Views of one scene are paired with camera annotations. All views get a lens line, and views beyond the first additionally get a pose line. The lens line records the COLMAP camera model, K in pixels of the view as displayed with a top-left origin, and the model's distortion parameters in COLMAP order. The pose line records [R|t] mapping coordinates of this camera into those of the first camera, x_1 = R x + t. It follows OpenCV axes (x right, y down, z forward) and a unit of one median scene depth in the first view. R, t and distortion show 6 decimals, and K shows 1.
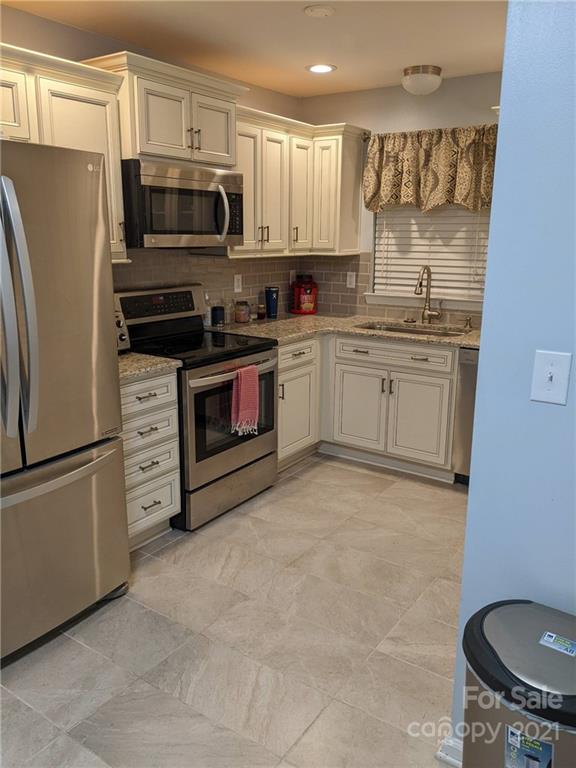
lens RADIAL K [[606.5, 0, 288.0], [0, 606.5, 384.0], [0, 0, 1]] dist [0.024408, -0.091947]
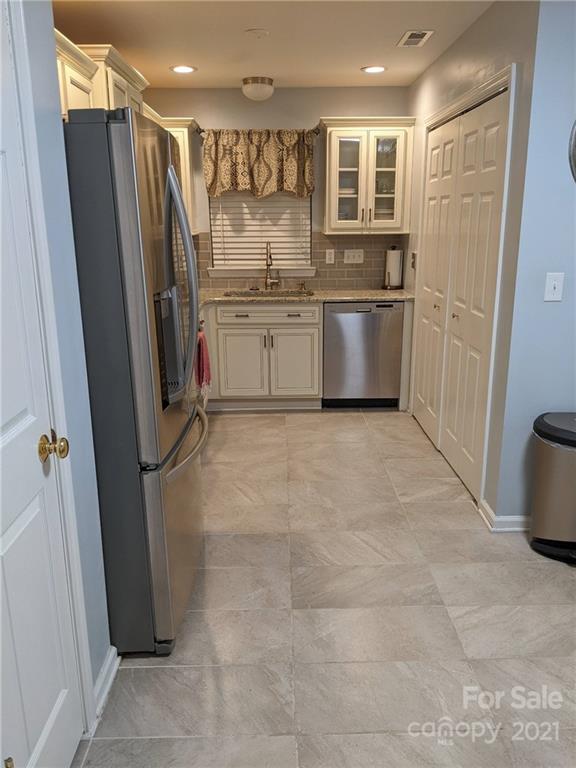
lens RADIAL K [[619.9, 0, 288.0], [0, 619.9, 384.0], [0, 0, 1]] dist [0.055835, -0.109539]
pose [[0.804962, -0.161933, 0.570800, -0.506503], [0.149002, 0.986377, 0.069702, 0.007155], [-0.574312, 0.028943, 0.818125, -0.044005]]
